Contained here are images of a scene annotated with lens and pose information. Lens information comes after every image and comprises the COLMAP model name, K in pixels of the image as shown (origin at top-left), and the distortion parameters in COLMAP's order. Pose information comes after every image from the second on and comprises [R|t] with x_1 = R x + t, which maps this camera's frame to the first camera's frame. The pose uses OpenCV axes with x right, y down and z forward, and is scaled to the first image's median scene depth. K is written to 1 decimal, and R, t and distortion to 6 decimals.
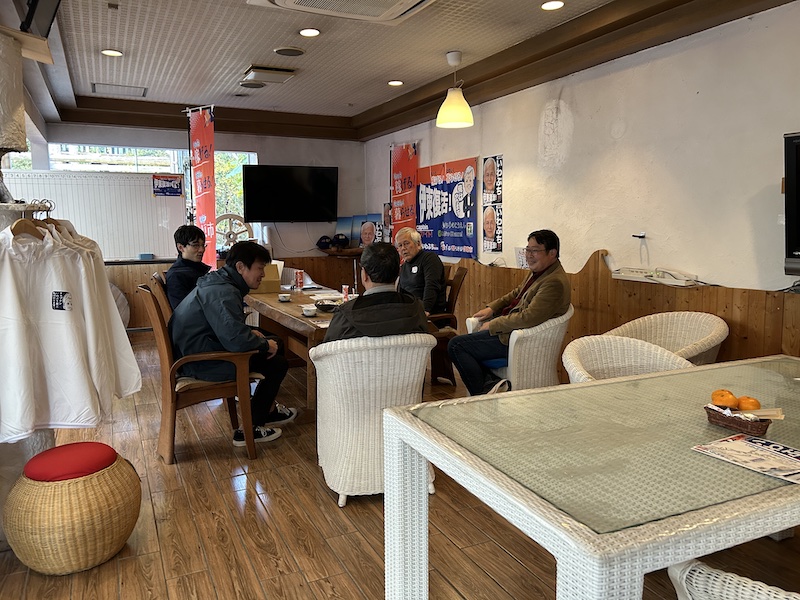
lens RADIAL K [[612.6, 0, 400.0], [0, 612.6, 300.0], [0, 0, 1]] dist [0.106266, -0.000566]
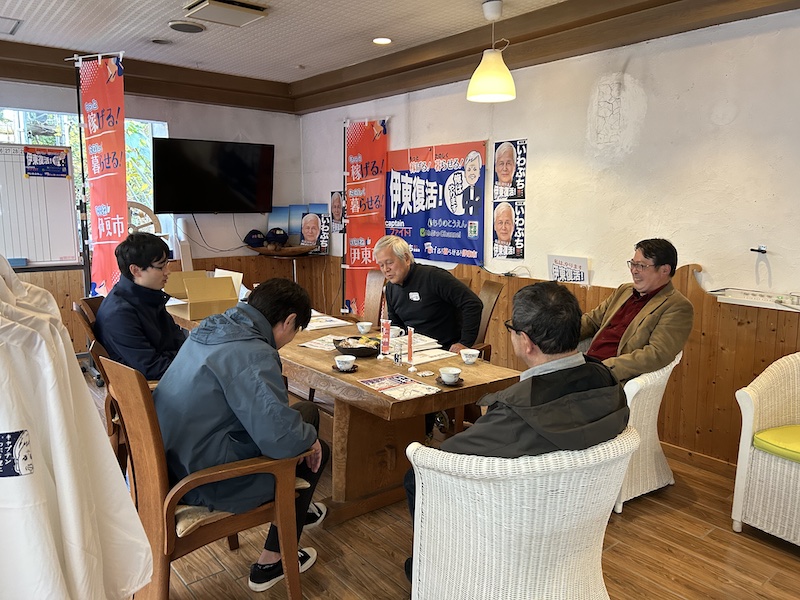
lens RADIAL K [[599.1, 0, 400.0], [0, 599.1, 300.0], [0, 0, 1]] dist [0.064280, -0.033633]
pose [[0.970333, -0.022786, 0.240696, -0.165667], [0.014445, 0.999234, 0.036363, -0.049446], [-0.241340, -0.031808, 0.969919, 0.236465]]
